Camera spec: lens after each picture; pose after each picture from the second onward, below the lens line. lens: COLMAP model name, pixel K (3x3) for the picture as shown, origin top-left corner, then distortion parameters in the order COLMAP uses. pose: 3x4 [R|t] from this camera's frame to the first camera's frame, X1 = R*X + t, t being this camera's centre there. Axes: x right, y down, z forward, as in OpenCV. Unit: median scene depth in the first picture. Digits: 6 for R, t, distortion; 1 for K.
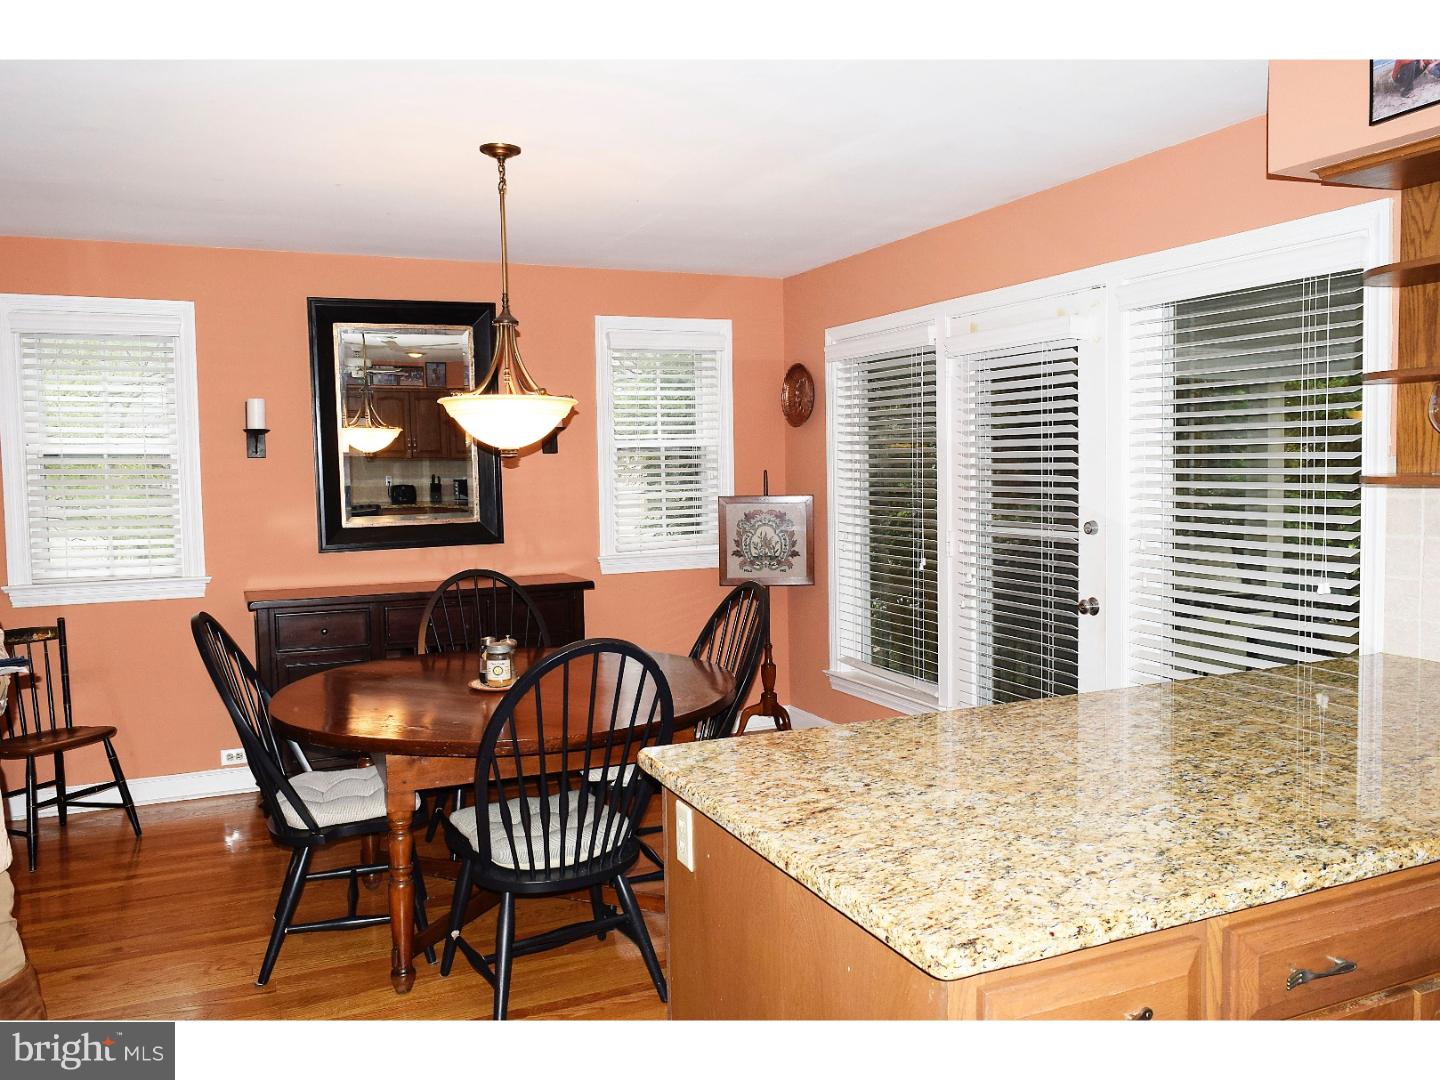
lens RADIAL K [[1111.2, 0, 714.6], [0, 1111.2, 530.8], [0, 0, 1]] dist [-0.013416, -0.000158]
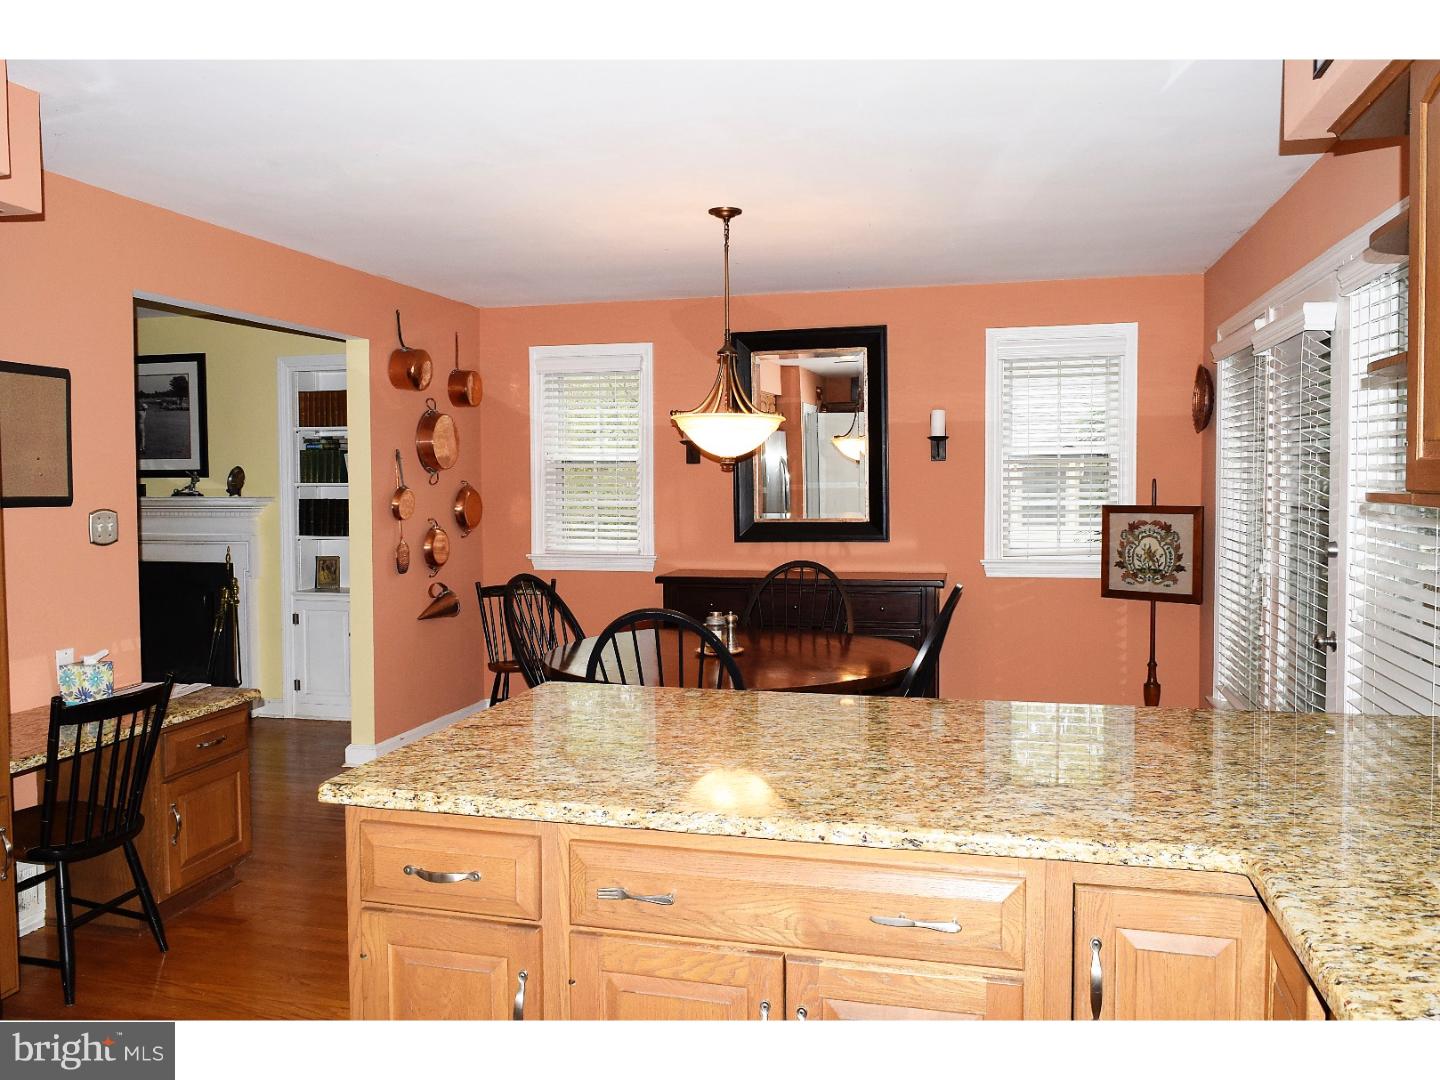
lens RADIAL K [[1111.2, 0, 714.6], [0, 1111.2, 530.8], [0, 0, 1]] dist [-0.013416, -0.000158]
pose [[0.783563, 0.041187, -0.619946, 0.394860], [-0.044241, 0.998966, 0.010451, -0.003876], [0.619735, 0.019238, 0.784575, 0.028837]]
